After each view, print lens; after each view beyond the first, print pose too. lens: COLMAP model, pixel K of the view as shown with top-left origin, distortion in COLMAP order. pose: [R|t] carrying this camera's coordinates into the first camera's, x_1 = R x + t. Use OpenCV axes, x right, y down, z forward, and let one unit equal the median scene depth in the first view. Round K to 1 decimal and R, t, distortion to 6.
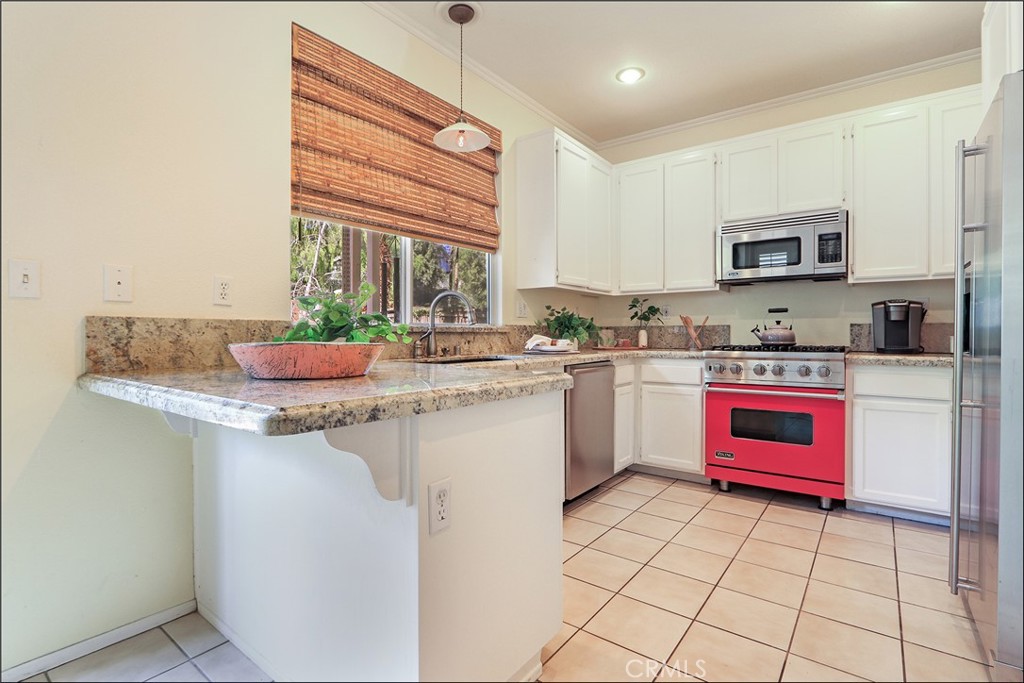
lens RADIAL K [[486.5, 0, 505.8], [0, 486.5, 336.7], [0, 0, 1]] dist [-0.018145, 0.000030]
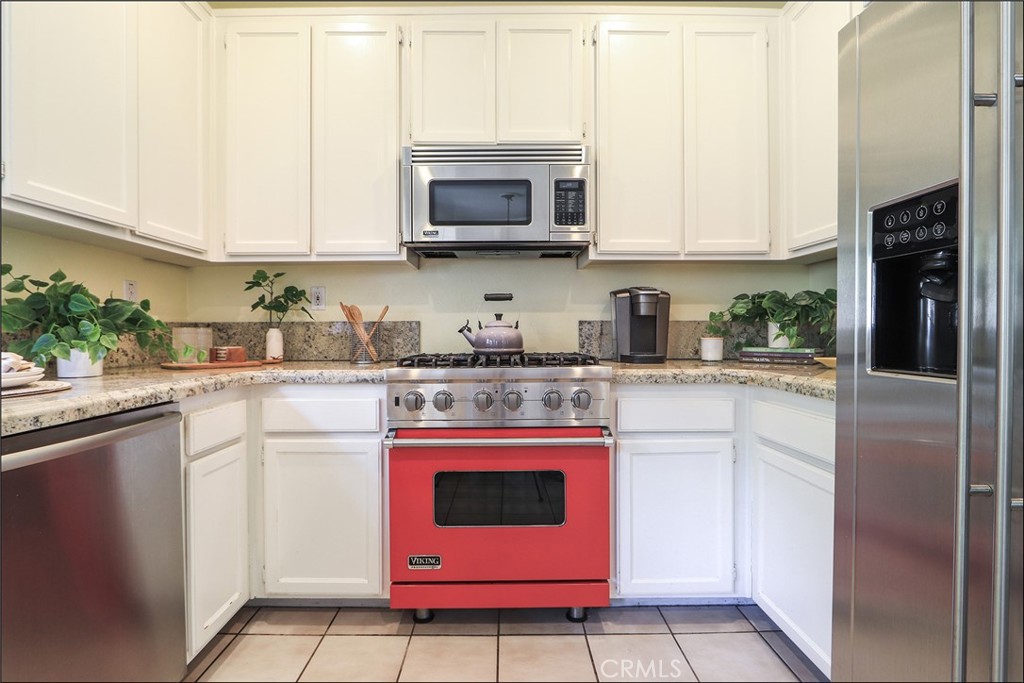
lens RADIAL K [[486.5, 0, 505.8], [0, 486.5, 336.7], [0, 0, 1]] dist [-0.018145, 0.000030]
pose [[0.789651, -0.005744, 0.613530, 0.187751], [0.006493, 0.999978, 0.001005, -0.004447], [-0.613522, 0.003190, 0.789671, 0.499389]]
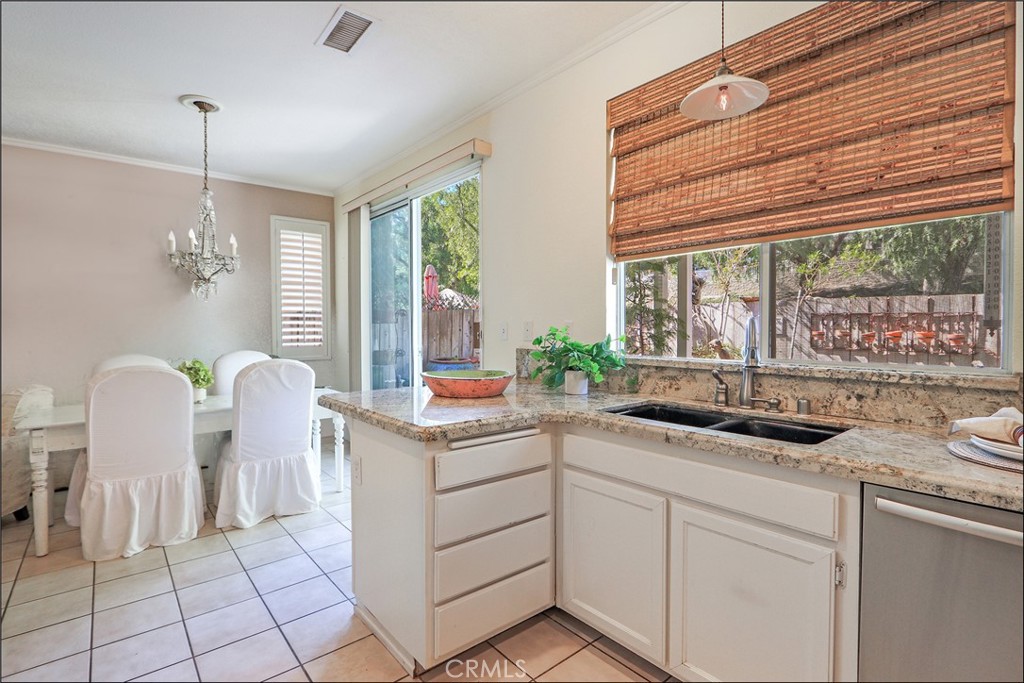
lens RADIAL K [[486.5, 0, 505.8], [0, 486.5, 336.7], [0, 0, 1]] dist [-0.018145, 0.000030]
pose [[-0.219749, 0.018956, -0.975372, 0.508737], [-0.005801, 0.999768, 0.020737, -0.062943], [0.975539, 0.010215, -0.219588, 0.663188]]
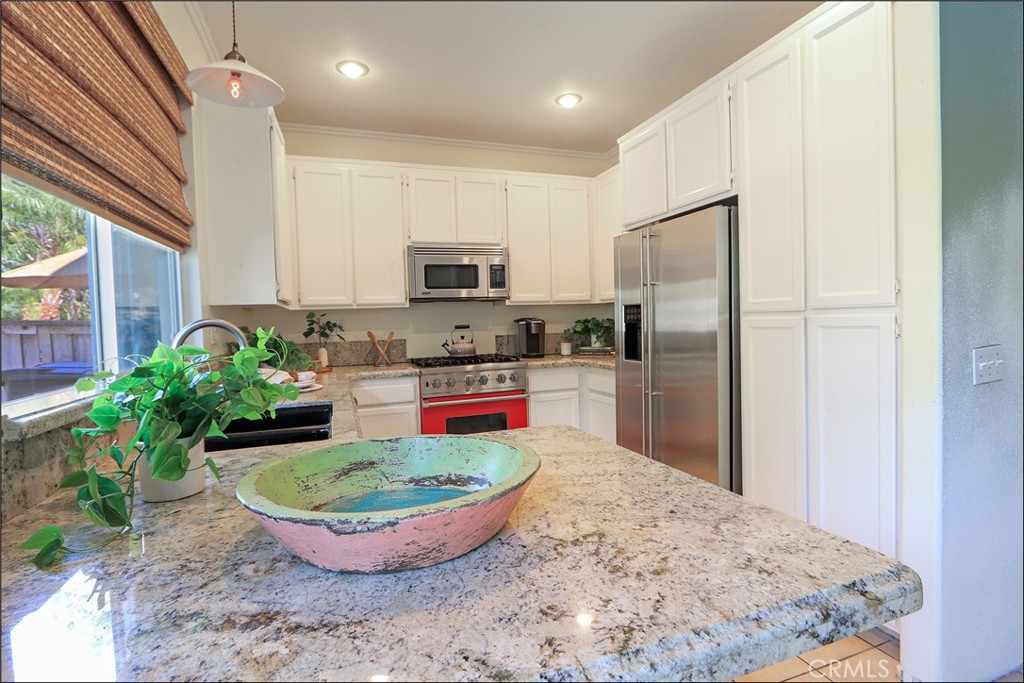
lens RADIAL K [[486.5, 0, 505.8], [0, 486.5, 336.7], [0, 0, 1]] dist [-0.018145, 0.000030]
pose [[0.548147, -0.044342, 0.835206, -0.346963], [0.034916, 0.998936, 0.030120, -0.061494], [-0.835653, 0.012652, 0.549112, 0.272765]]
